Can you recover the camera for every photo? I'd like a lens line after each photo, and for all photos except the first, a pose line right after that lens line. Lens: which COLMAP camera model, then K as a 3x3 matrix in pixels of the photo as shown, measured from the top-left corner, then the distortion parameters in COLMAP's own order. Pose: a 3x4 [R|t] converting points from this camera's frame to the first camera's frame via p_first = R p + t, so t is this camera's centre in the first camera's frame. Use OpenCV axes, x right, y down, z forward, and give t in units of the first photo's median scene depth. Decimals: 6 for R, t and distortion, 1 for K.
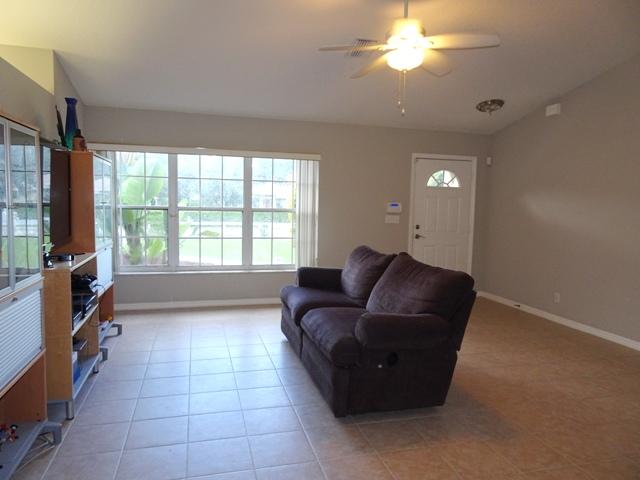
lens RADIAL K [[451.6, 0, 319.8], [0, 451.6, 239.4], [0, 0, 1]] dist [0.020683, 0.002740]
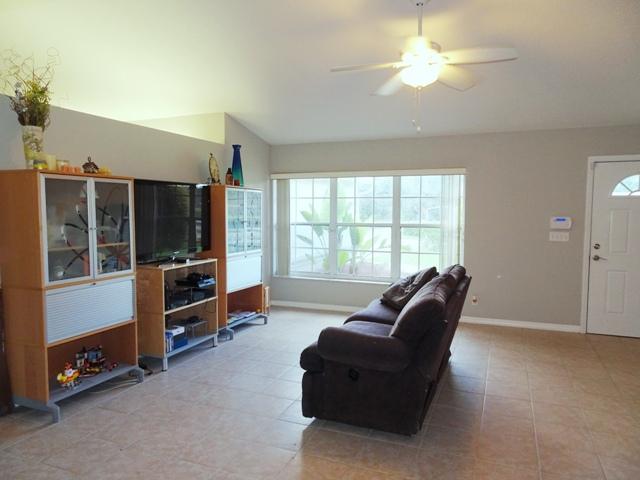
lens RADIAL K [[451.6, 0, 326.0], [0, 451.6, 238.8], [0, 0, 1]] dist [0.020683, 0.002740]
pose [[0.800487, 0.020459, -0.599001, 0.342506], [-0.036103, 0.999248, -0.014118, -0.013435], [0.598262, 0.032927, 0.800624, 0.060098]]
